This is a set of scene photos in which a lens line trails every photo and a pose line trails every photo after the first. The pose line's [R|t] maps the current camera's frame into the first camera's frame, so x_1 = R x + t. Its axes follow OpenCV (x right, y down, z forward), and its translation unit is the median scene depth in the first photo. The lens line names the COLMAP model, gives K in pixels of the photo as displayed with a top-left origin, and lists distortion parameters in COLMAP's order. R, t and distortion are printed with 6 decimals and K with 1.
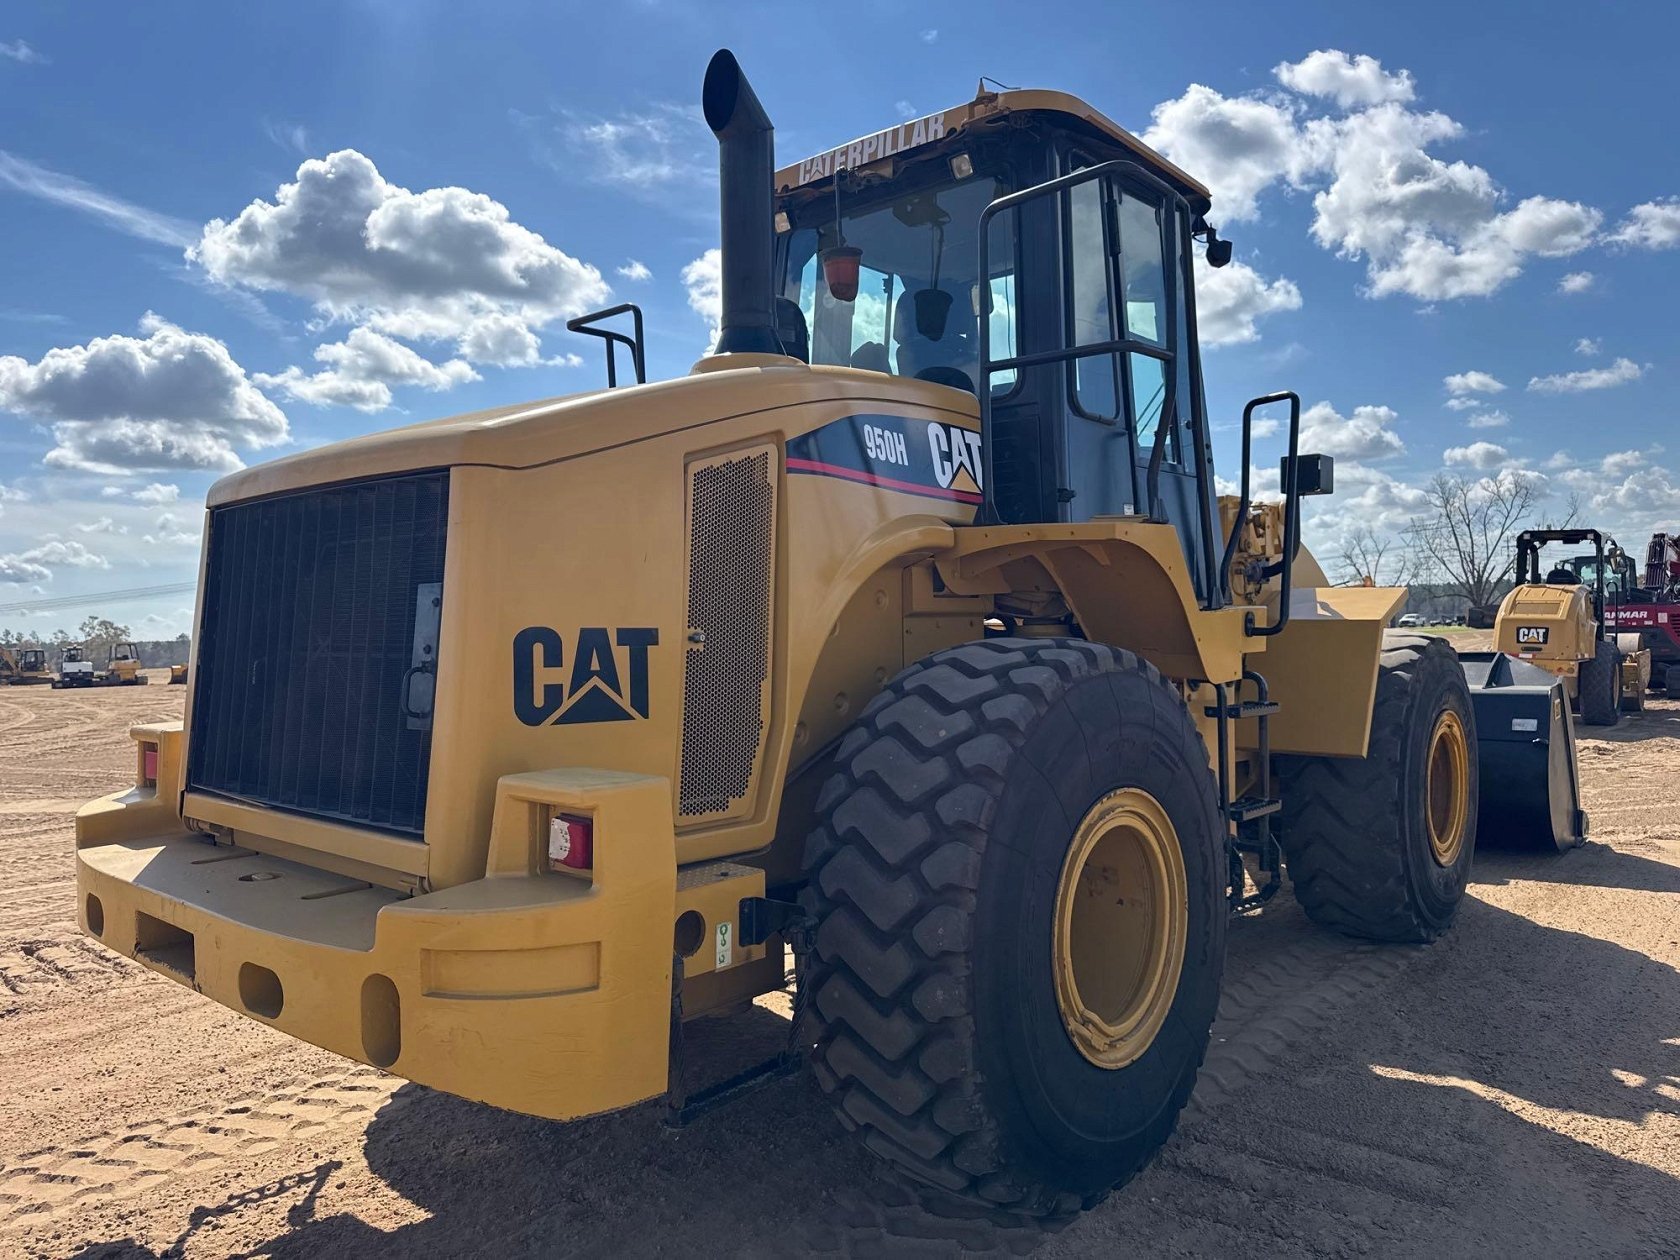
lens RADIAL K [[1222.8, 0, 840.0], [0, 1222.8, 630.0], [0, 0, 1]] dist [0.002609, -0.092919]
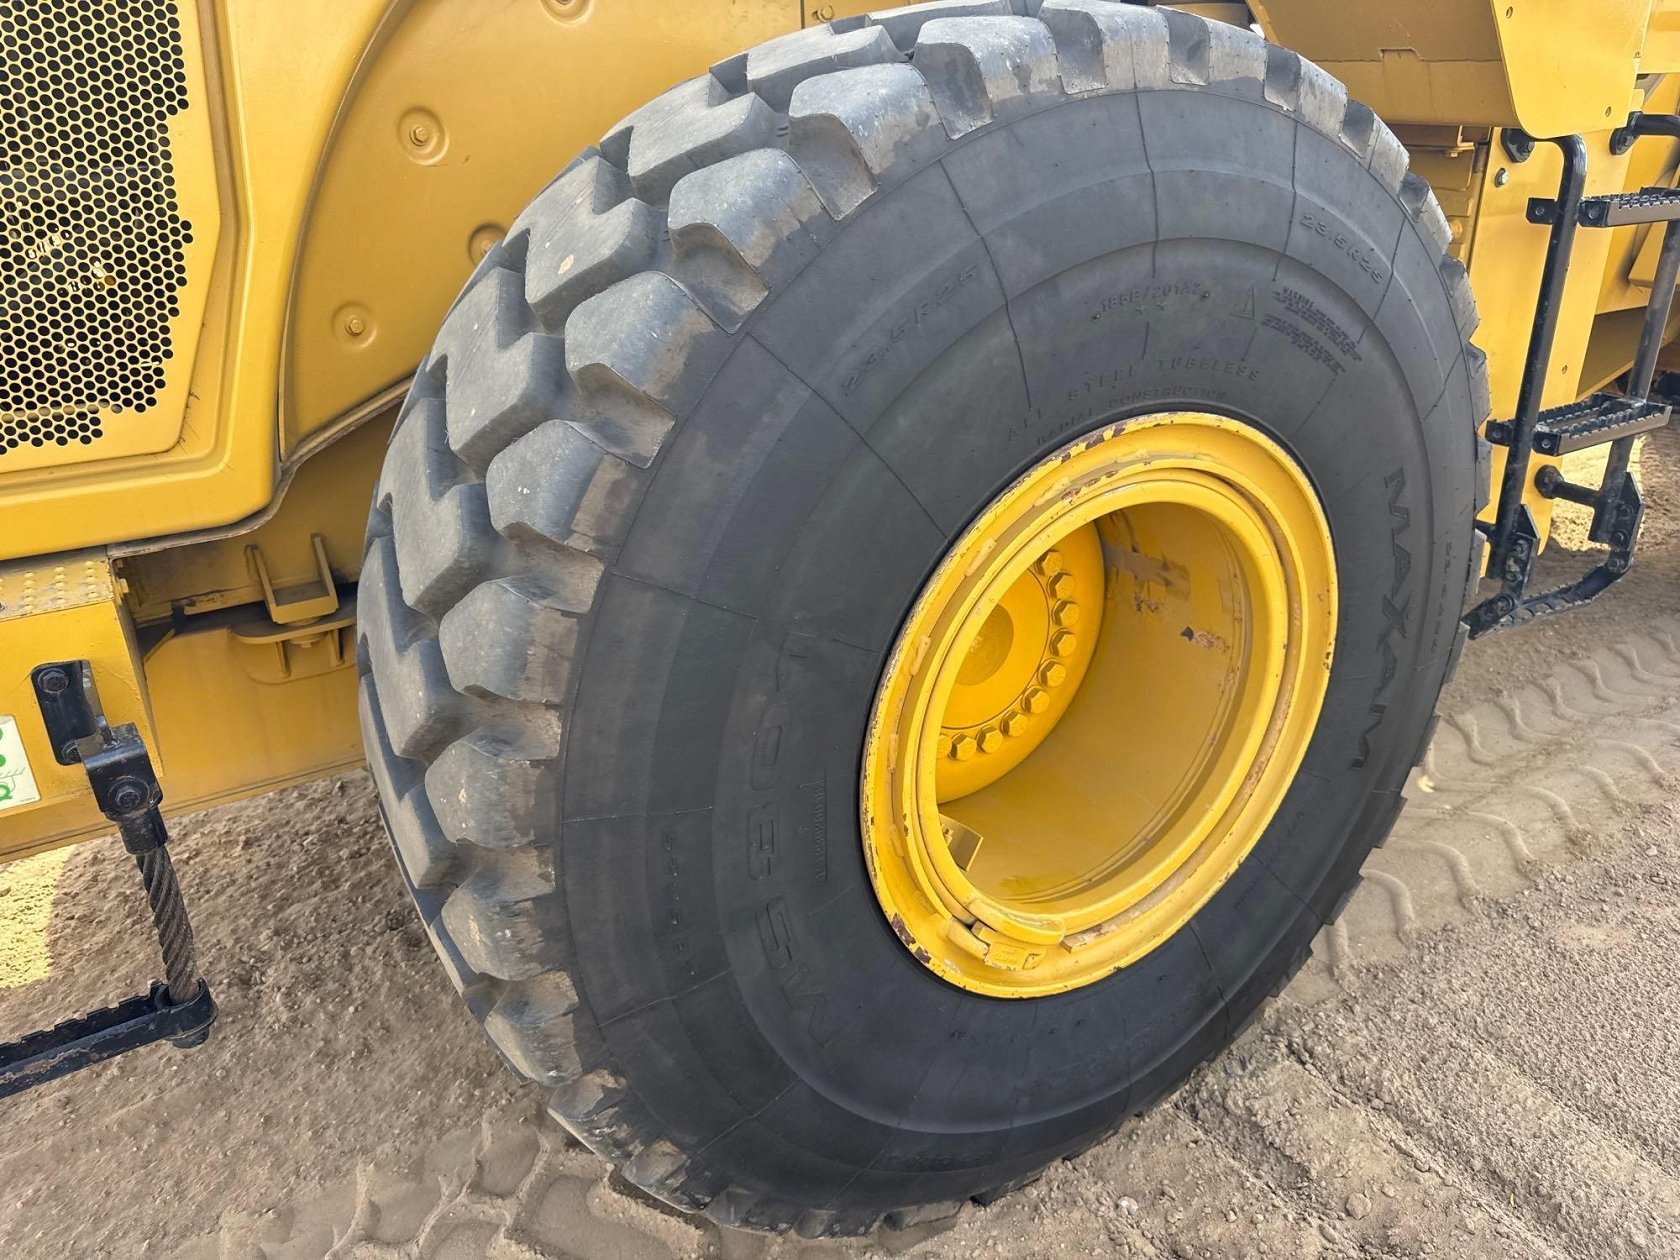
lens RADIAL K [[1204.8, 0, 838.1], [0, 1204.8, 693.8], [0, 0, 1]] dist [0.062059, -0.086735]
pose [[0.956258, 0.118193, -0.267585, 0.240715], [0.010041, 0.900939, 0.433830, 0.037101], [0.292354, -0.417540, 0.860343, 0.568306]]
